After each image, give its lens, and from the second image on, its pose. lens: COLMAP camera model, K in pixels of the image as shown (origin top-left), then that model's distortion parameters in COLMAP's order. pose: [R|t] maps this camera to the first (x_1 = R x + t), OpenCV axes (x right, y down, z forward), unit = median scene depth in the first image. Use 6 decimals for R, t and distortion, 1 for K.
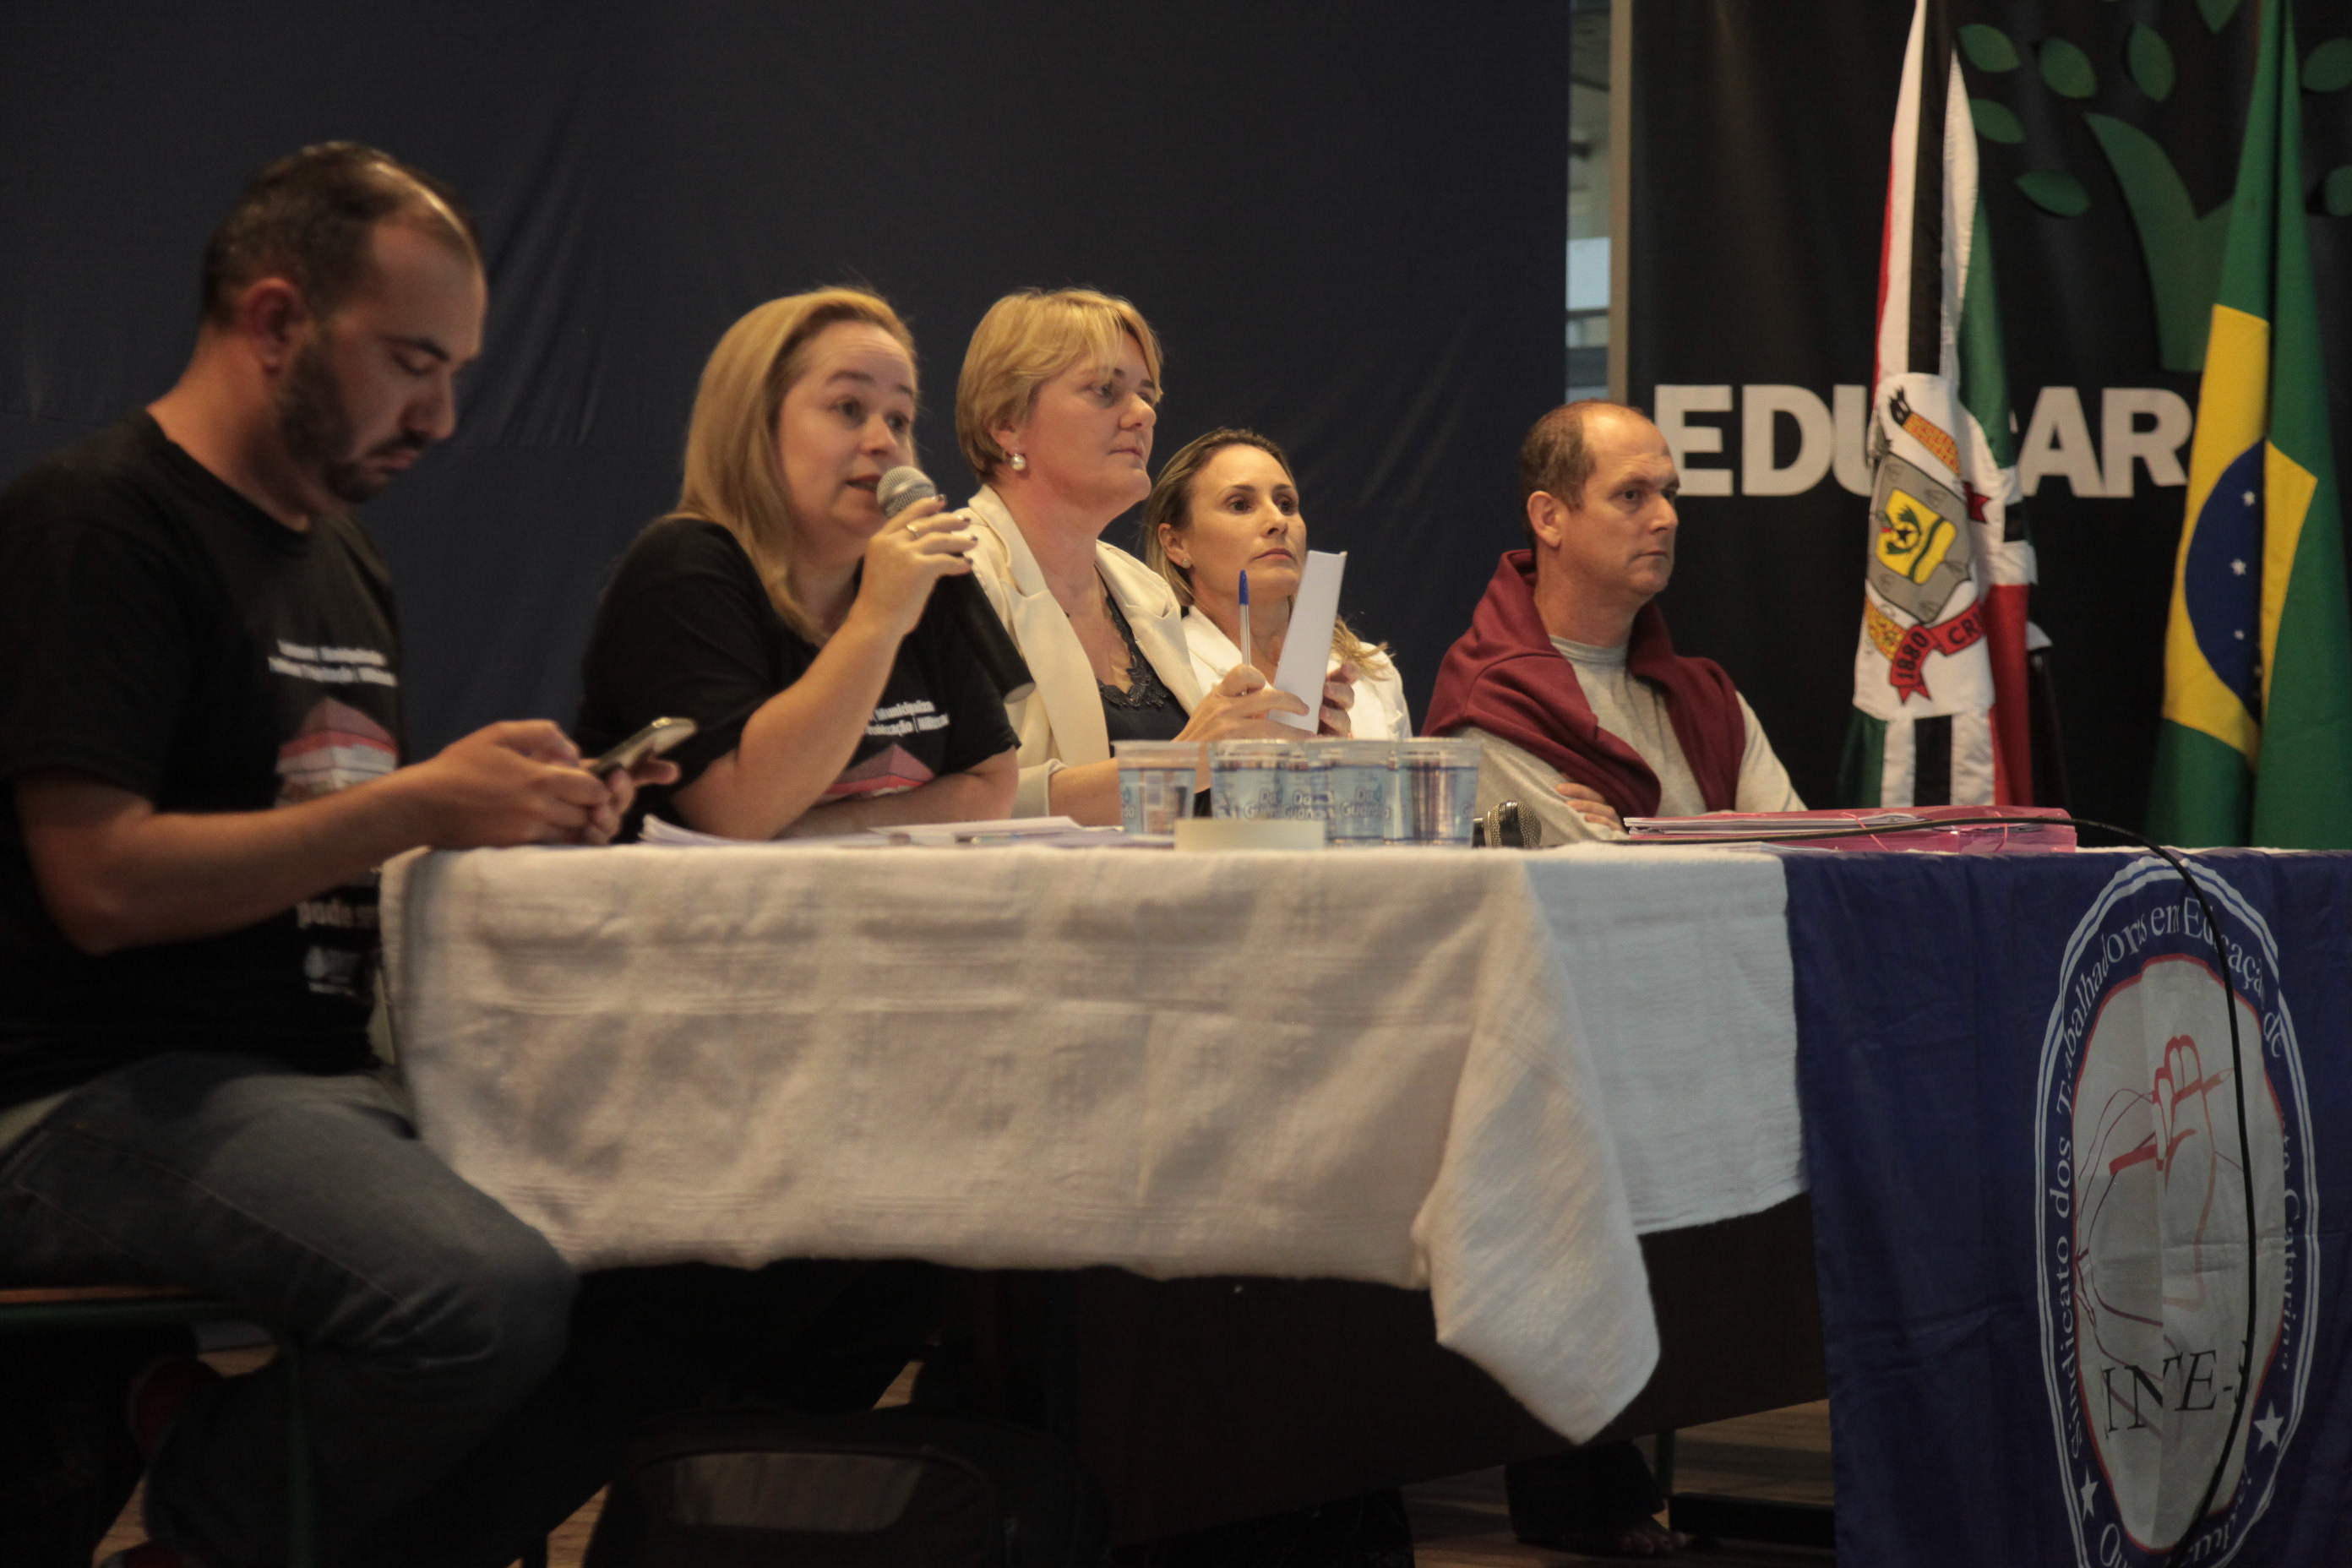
lens RADIAL K [[4860.4, 0, 1176.0], [0, 4860.4, 784.0], [0, 0, 1]] dist [0.185635, 0.077165]
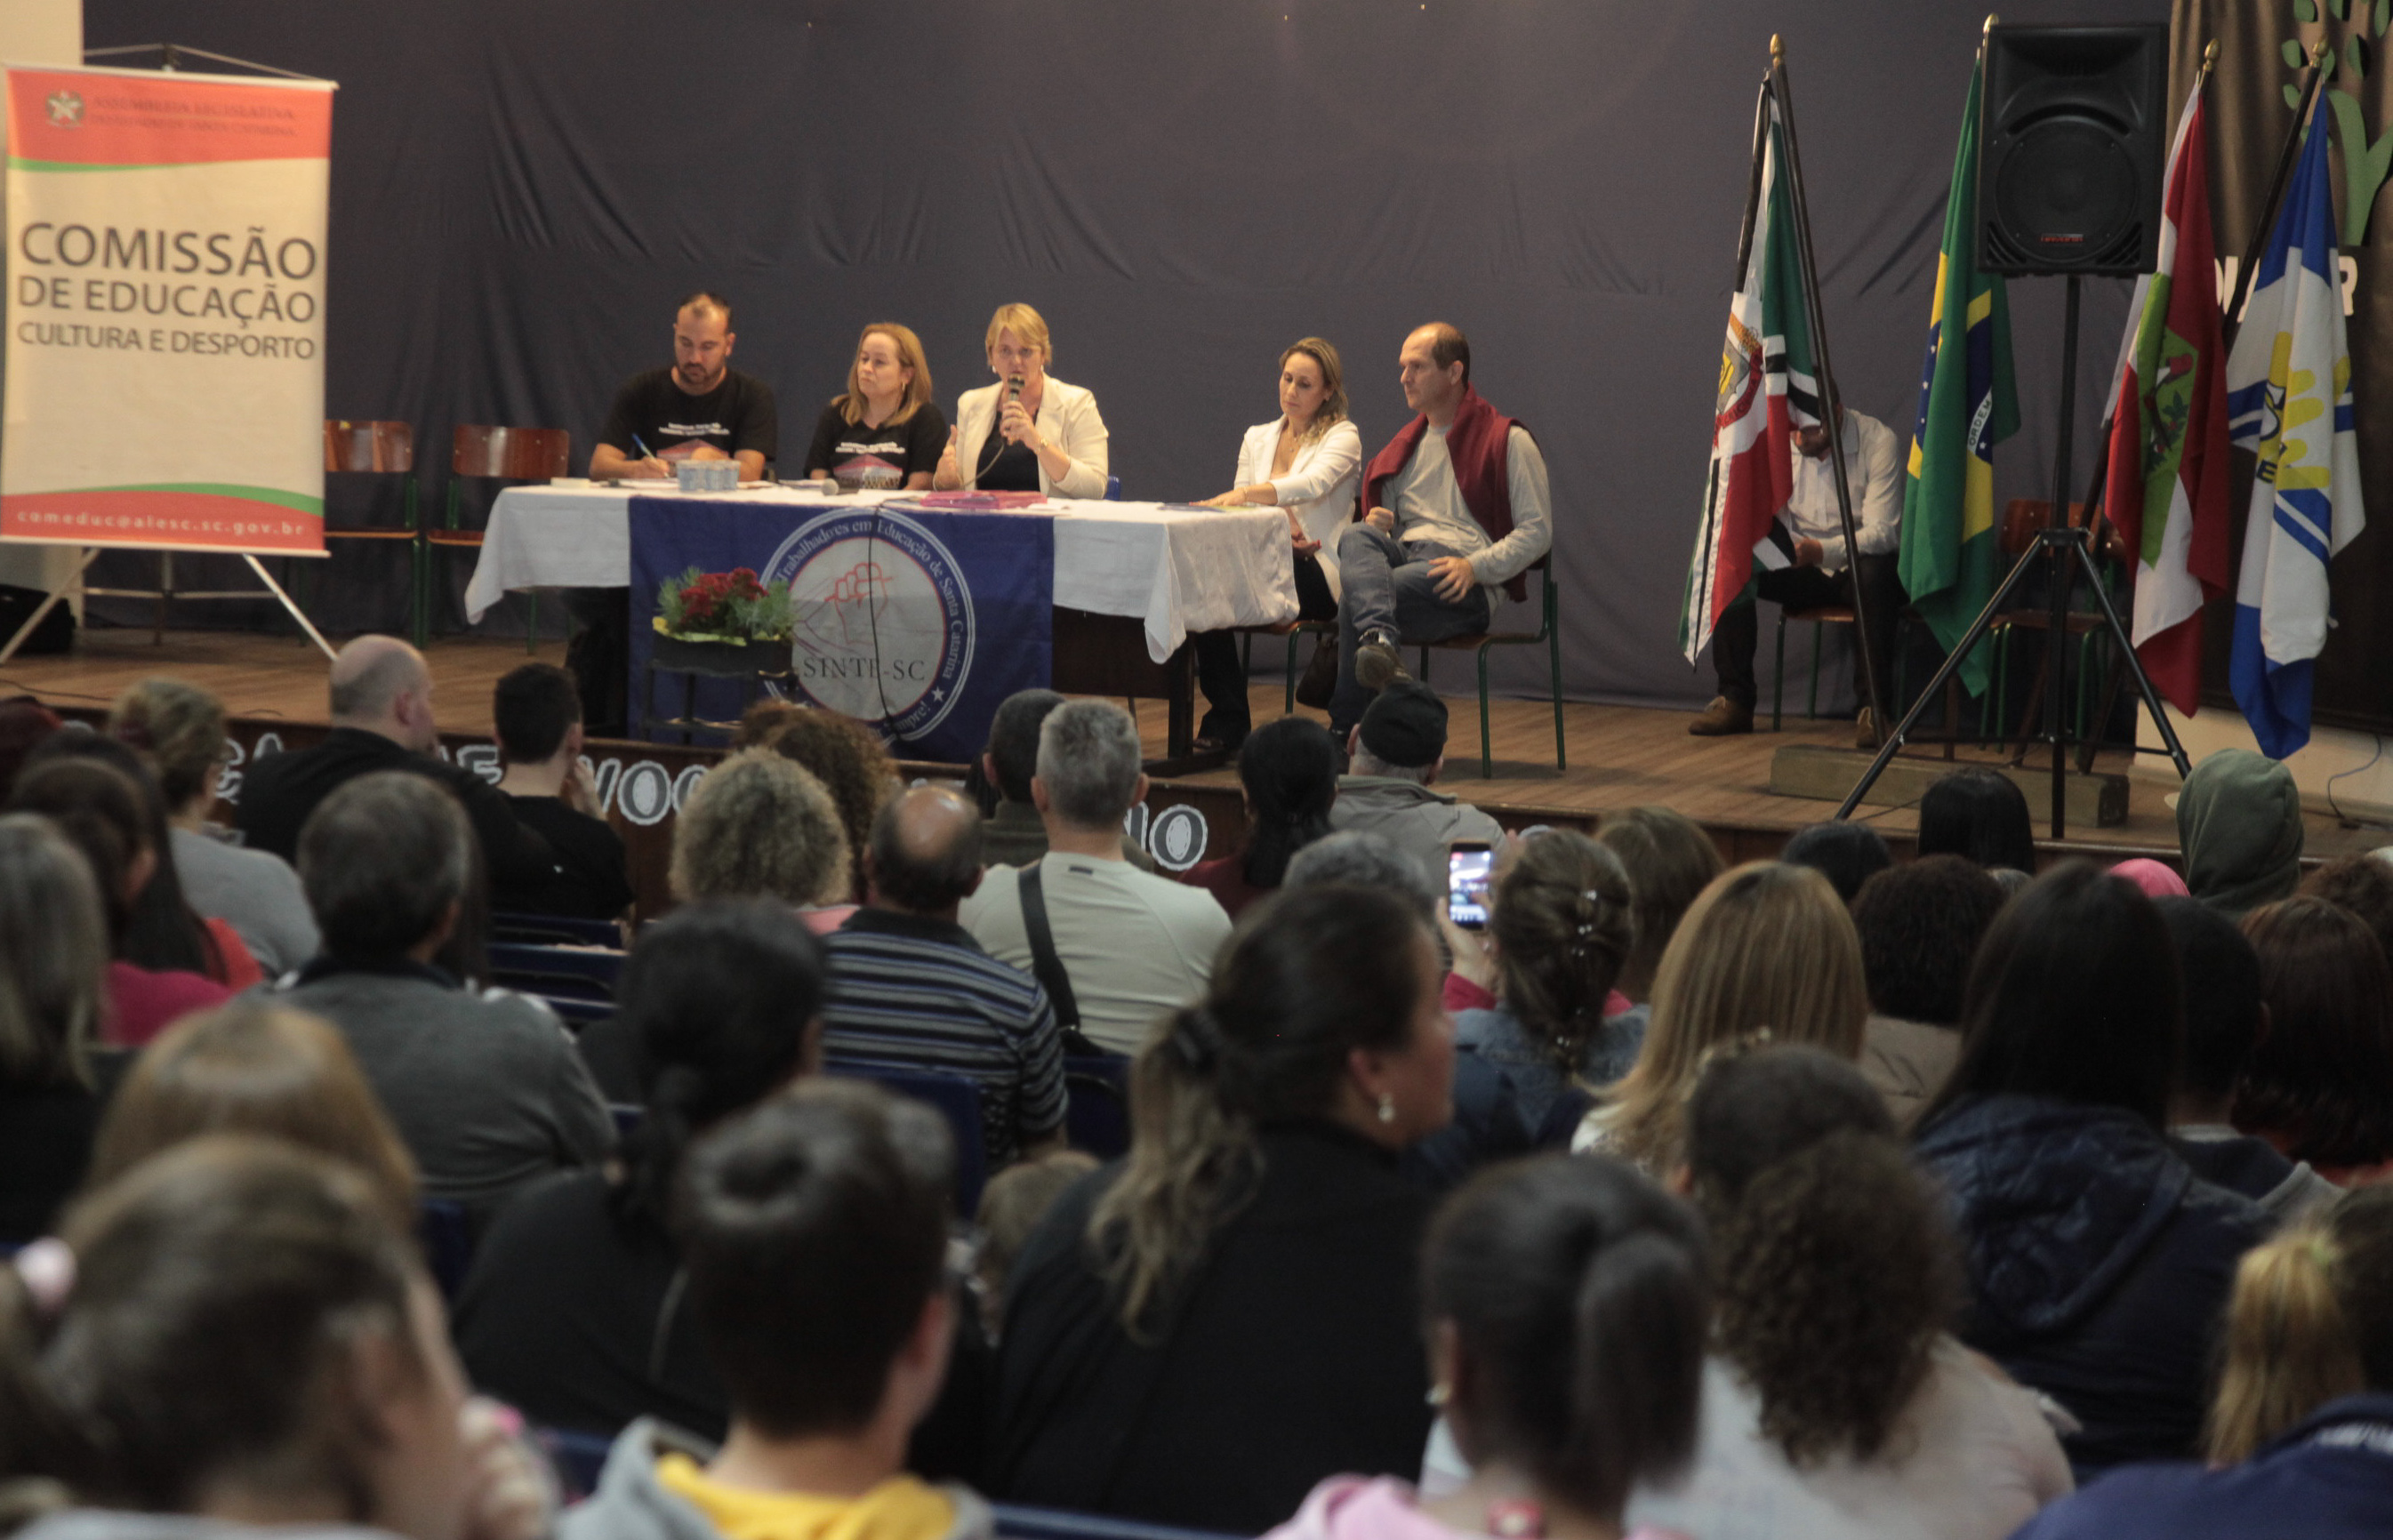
lens RADIAL K [[5065.8, 0, 1188.7], [0, 5065.8, 782.5], [0, 0, 1]] dist [0.370890, -0.069864]
pose [[0.219102, 0.102015, -0.970354, 2.239280], [-0.012803, 0.994734, 0.101688, -0.094670], [0.975618, -0.009856, 0.219254, 0.293128]]
